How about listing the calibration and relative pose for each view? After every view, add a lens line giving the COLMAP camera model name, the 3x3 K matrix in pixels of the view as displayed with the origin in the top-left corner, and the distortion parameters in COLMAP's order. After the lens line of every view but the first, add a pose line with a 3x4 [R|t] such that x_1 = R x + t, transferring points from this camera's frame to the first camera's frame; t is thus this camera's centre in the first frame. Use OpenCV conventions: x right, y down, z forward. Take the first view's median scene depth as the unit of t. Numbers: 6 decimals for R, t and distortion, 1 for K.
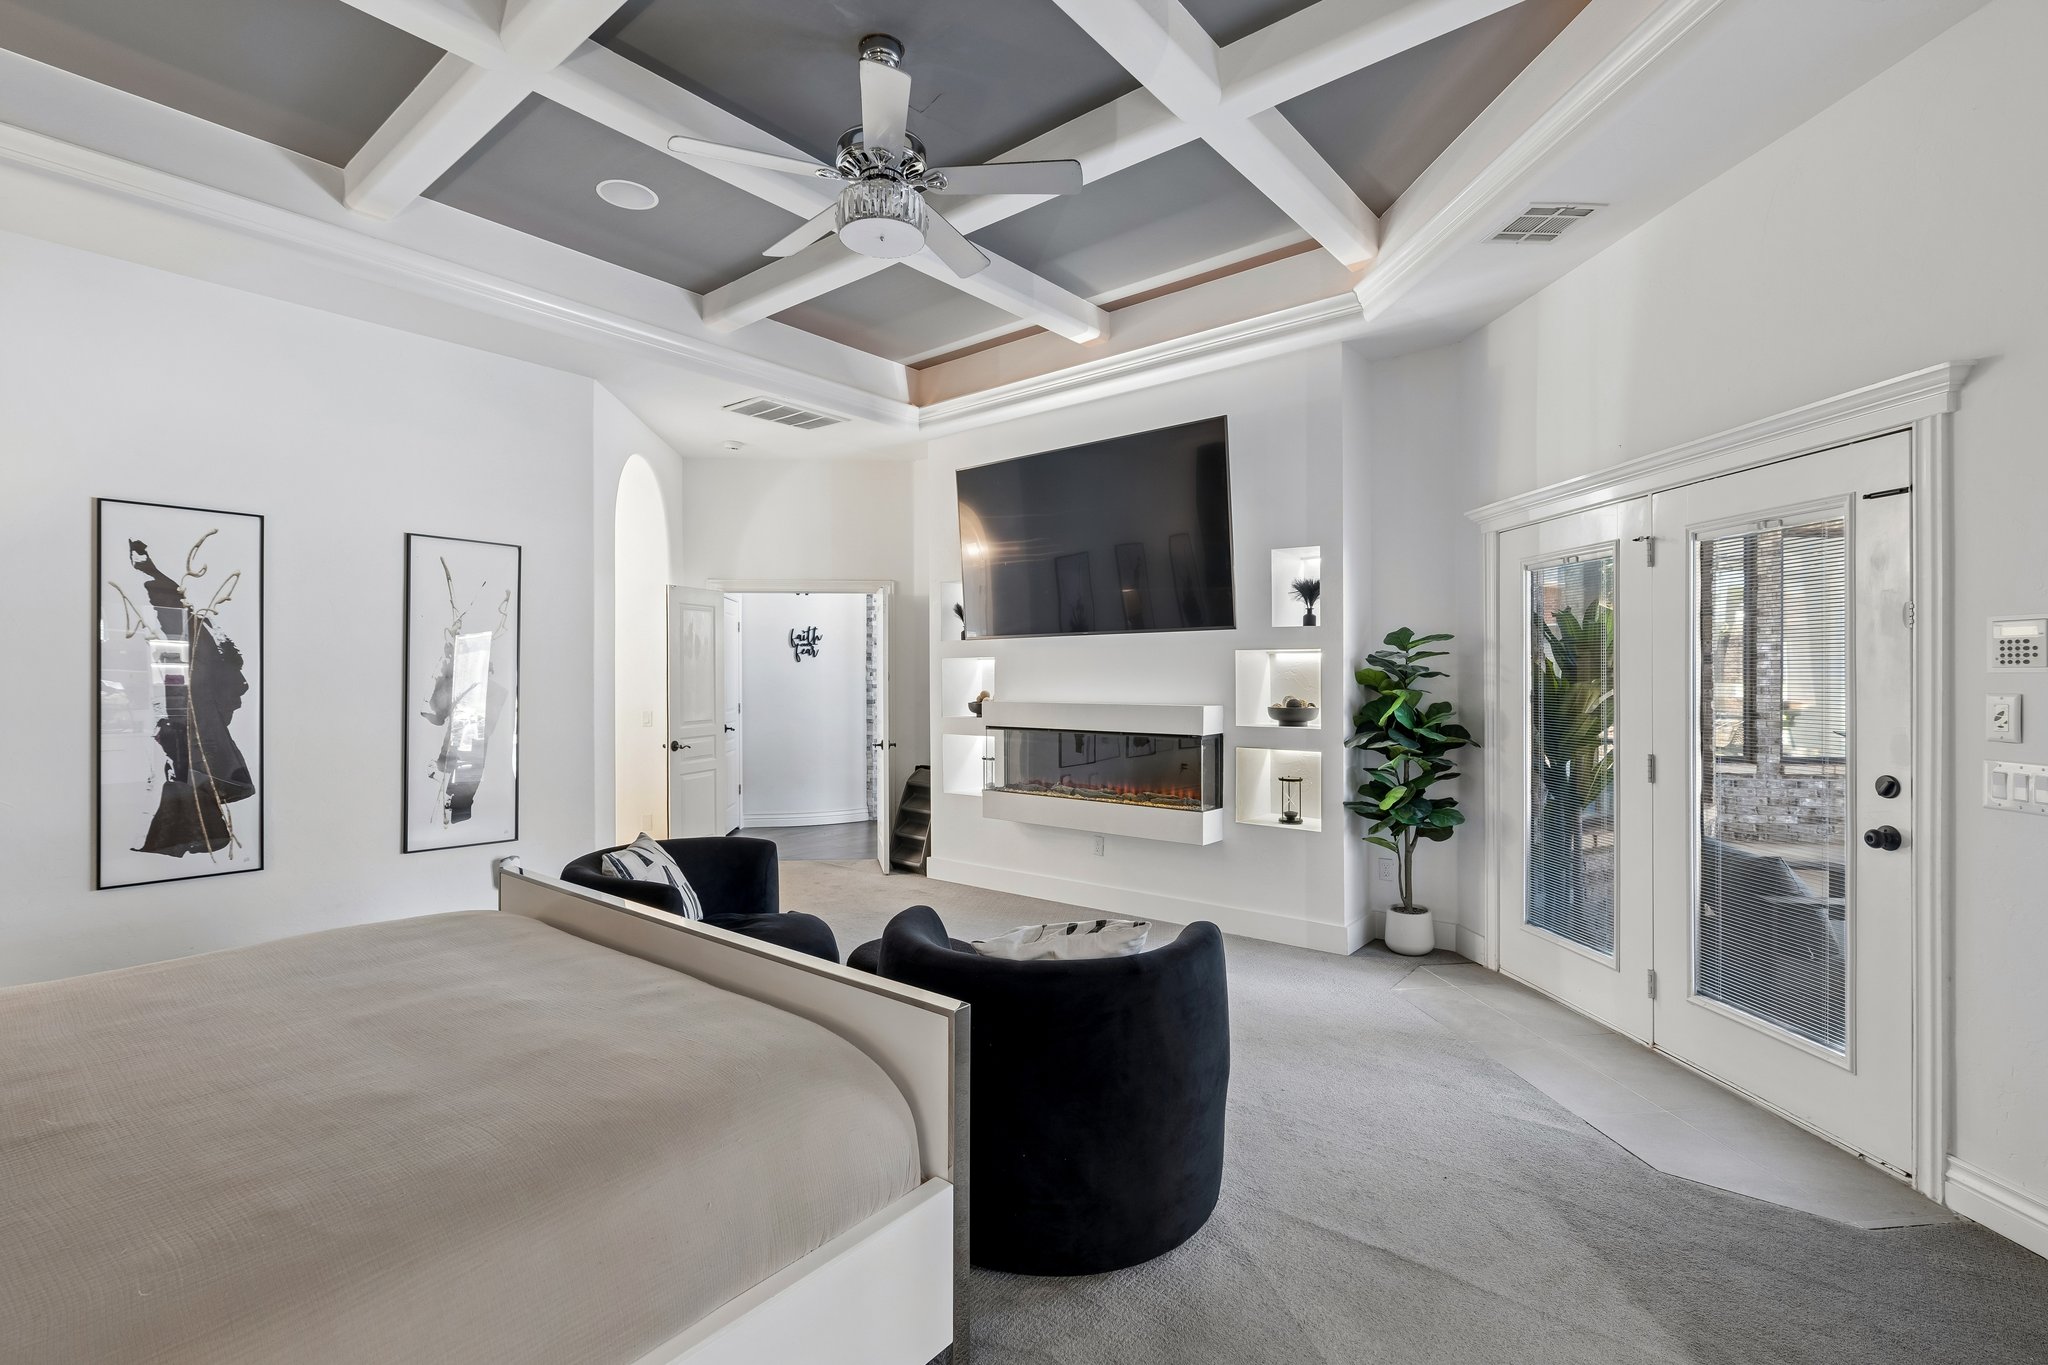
lens RADIAL K [[933.2, 0, 1021.8], [0, 933.2, 680.2], [0, 0, 1]] dist [-0.002619, 0.000143]
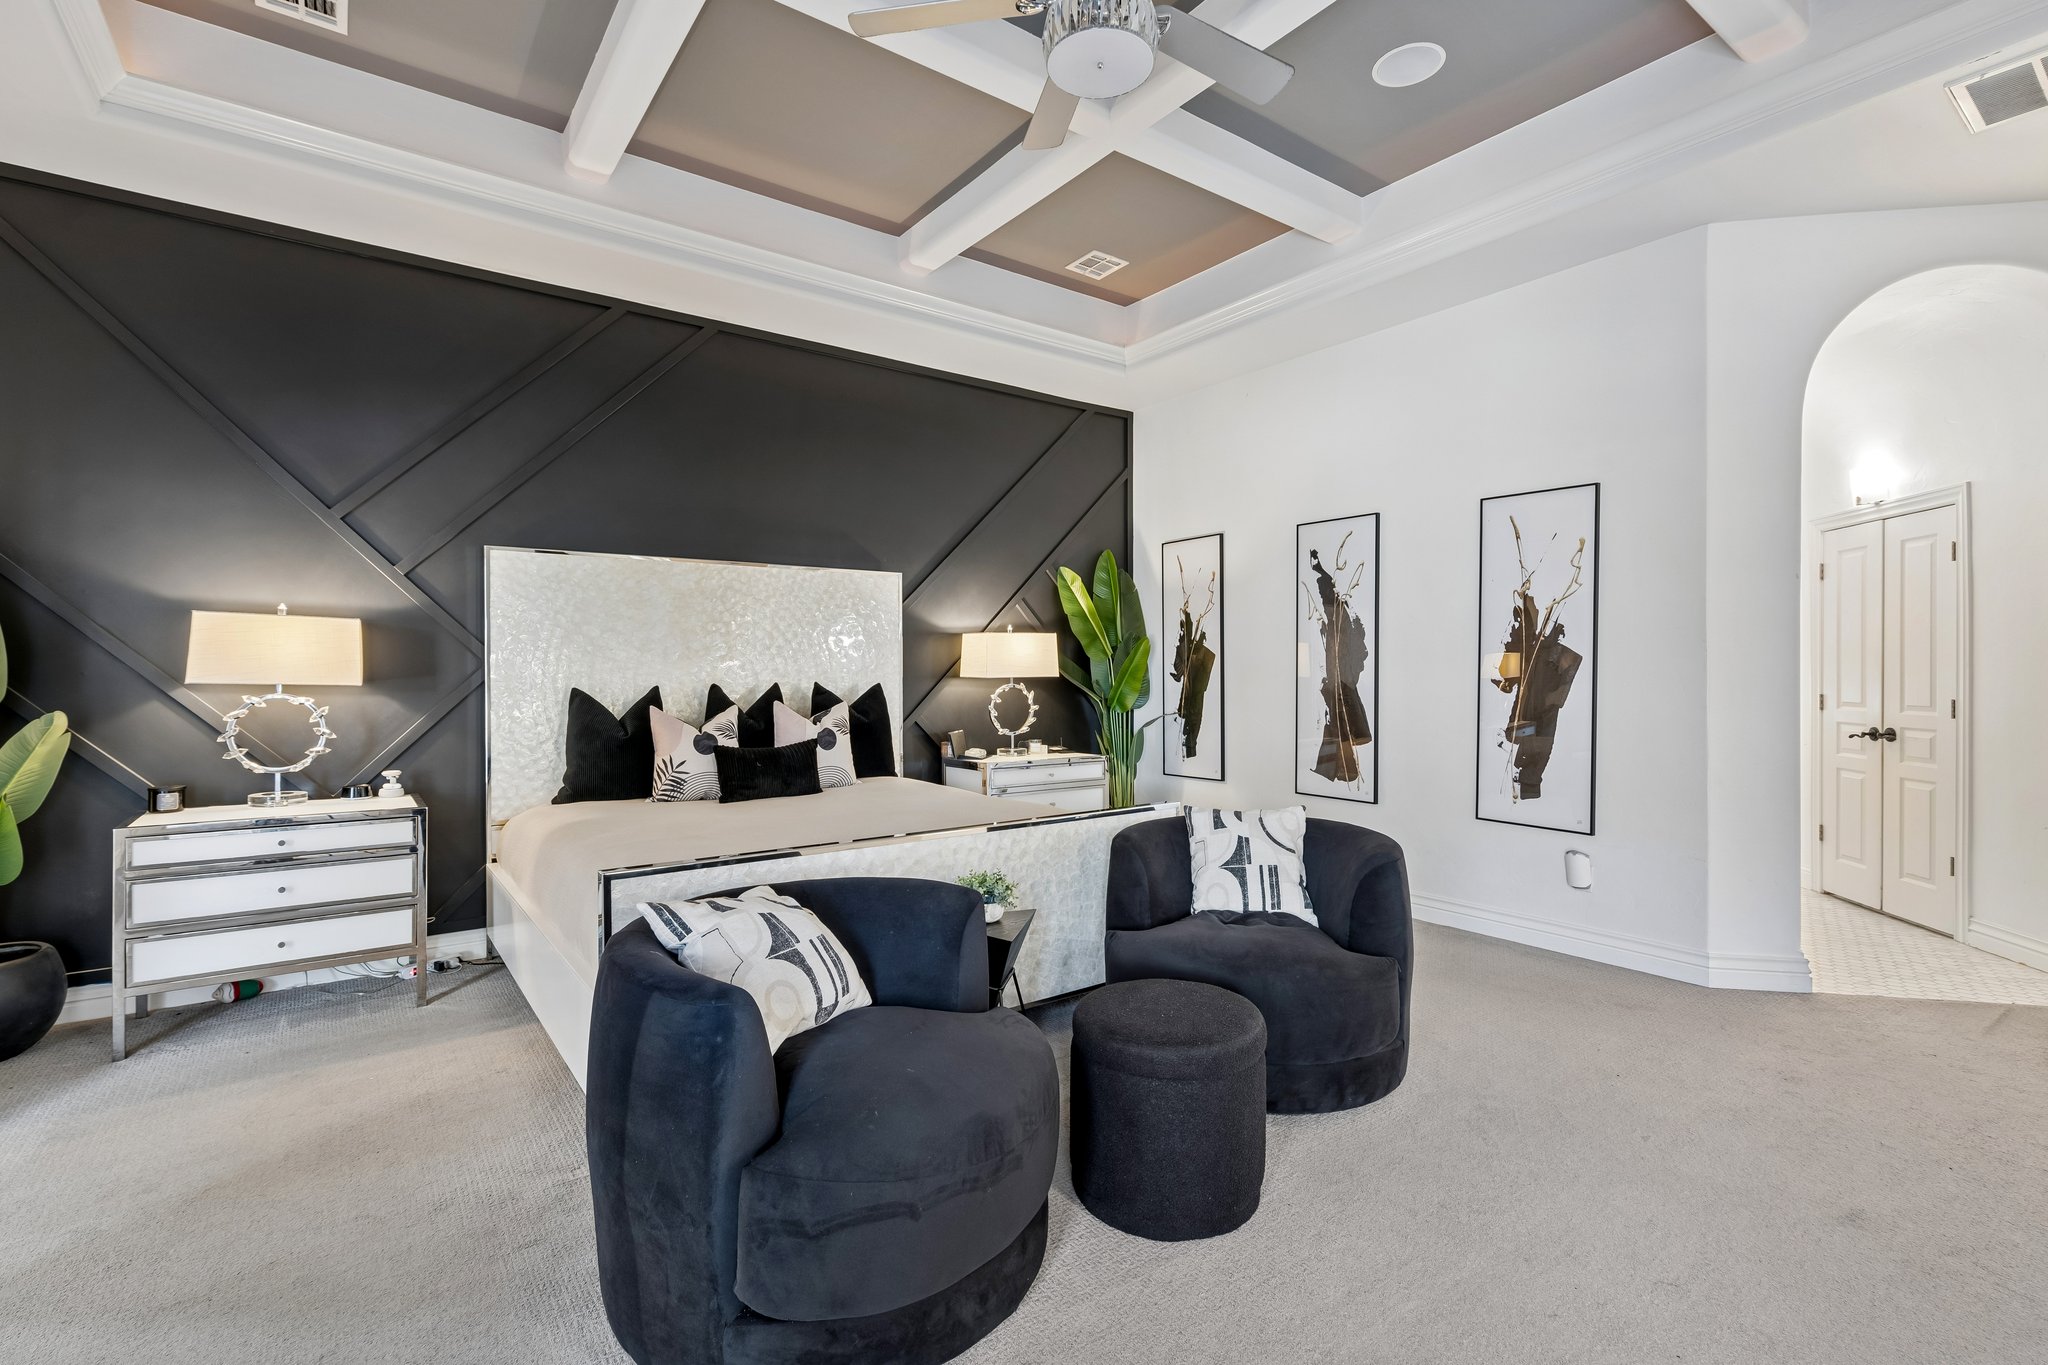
lens RADIAL K [[933.2, 0, 1022.7], [0, 933.2, 673.9], [0, 0, 1]] dist [-0.002619, 0.000143]
pose [[-0.258183, 0.003840, -0.966088, 0.491116], [-0.004386, 0.999977, 0.005147, 0.029898], [0.966086, 0.005566, -0.258161, 0.891290]]
